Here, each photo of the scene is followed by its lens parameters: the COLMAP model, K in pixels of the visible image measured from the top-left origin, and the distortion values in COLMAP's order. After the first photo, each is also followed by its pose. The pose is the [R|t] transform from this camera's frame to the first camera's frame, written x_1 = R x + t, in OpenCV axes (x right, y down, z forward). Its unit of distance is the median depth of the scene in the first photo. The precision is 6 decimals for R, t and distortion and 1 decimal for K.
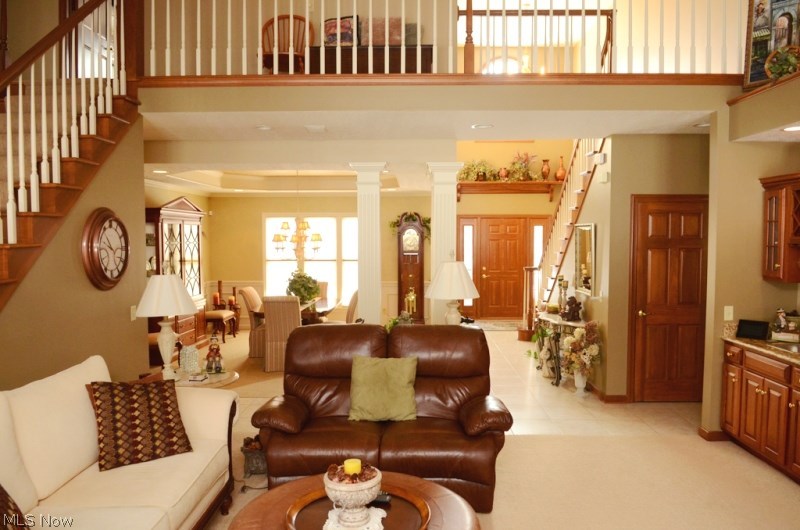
lens RADIAL K [[595.7, 0, 400.0], [0, 595.7, 265.0], [0, 0, 1]] dist [-0.039257, -0.004624]
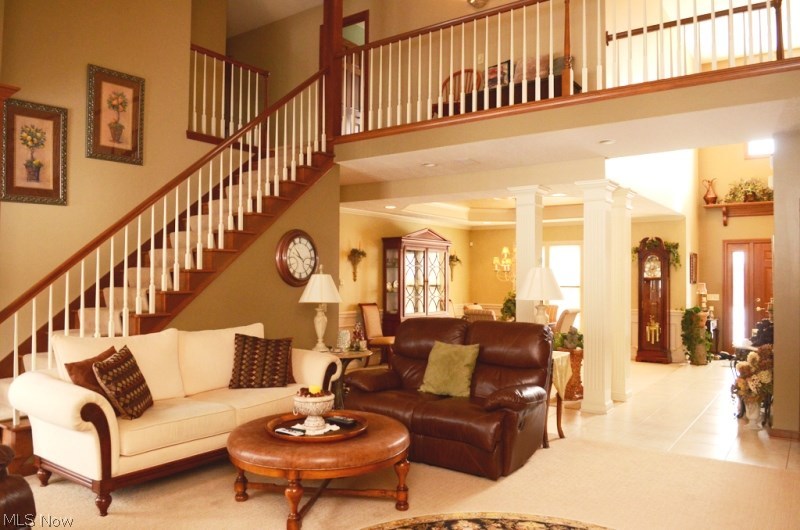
lens RADIAL K [[593.9, 0, 400.0], [0, 593.9, 265.0], [0, 0, 1]] dist [-0.073086, 0.123366]
pose [[0.823435, -0.007423, -0.567363, 0.416558], [-0.034602, 0.997397, -0.063268, 0.057357], [0.566355, 0.071729, 0.821034, -0.033757]]
